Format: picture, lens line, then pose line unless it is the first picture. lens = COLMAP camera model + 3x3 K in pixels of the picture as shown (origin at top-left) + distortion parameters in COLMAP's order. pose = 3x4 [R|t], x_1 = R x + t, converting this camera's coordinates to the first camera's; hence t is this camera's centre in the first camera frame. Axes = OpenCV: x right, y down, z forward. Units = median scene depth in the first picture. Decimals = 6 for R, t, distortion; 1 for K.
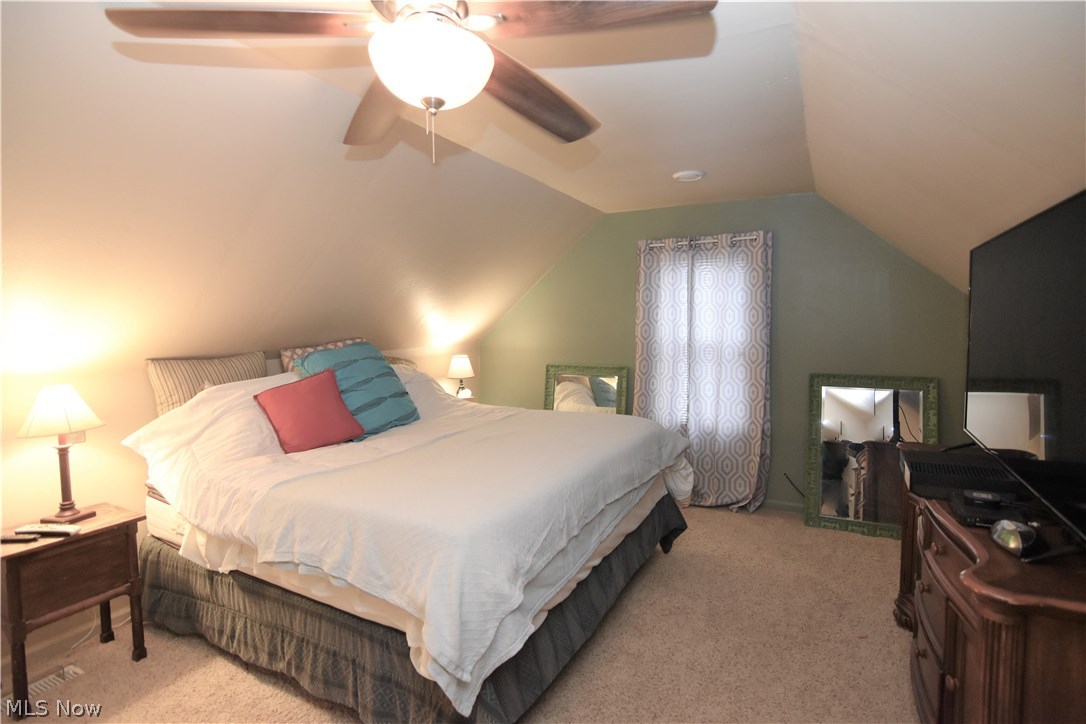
lens RADIAL K [[526.5, 0, 548.5], [0, 526.5, 358.0], [0, 0, 1]] dist [-0.017731, 0.000055]
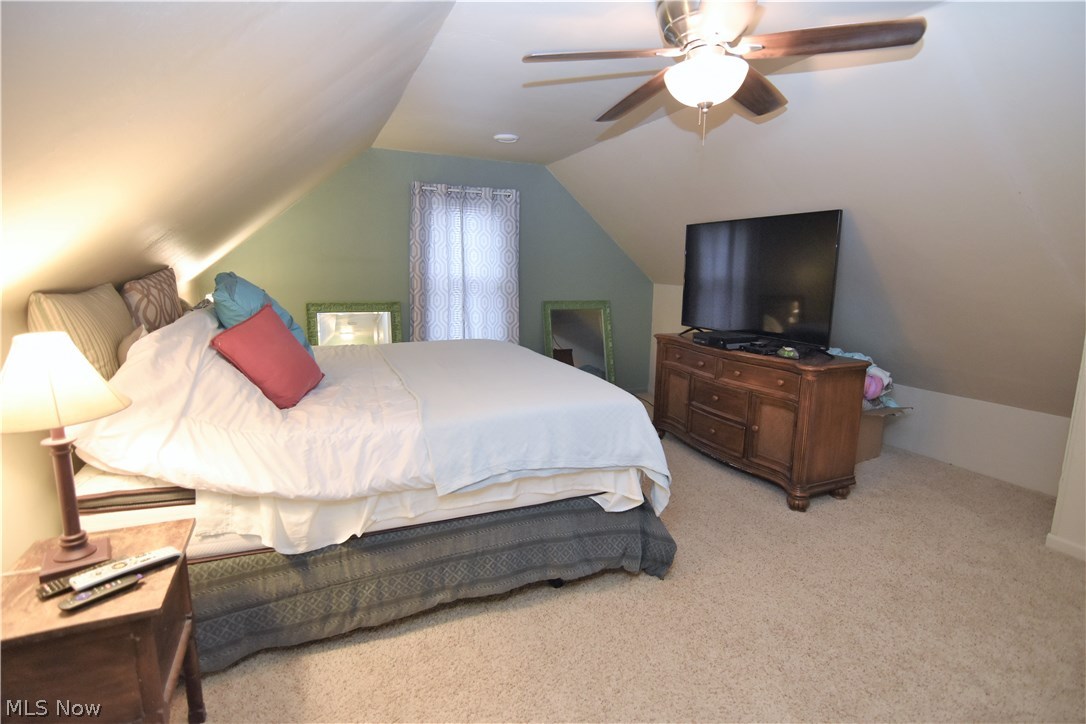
lens RADIAL K [[526.5, 0, 548.5], [0, 526.5, 358.0], [0, 0, 1]] dist [-0.017731, 0.000055]
pose [[0.612230, -0.110949, 0.782857, -0.576555], [0.030869, 0.992705, 0.116548, 0.017082], [-0.790077, -0.047188, 0.611189, 0.131436]]
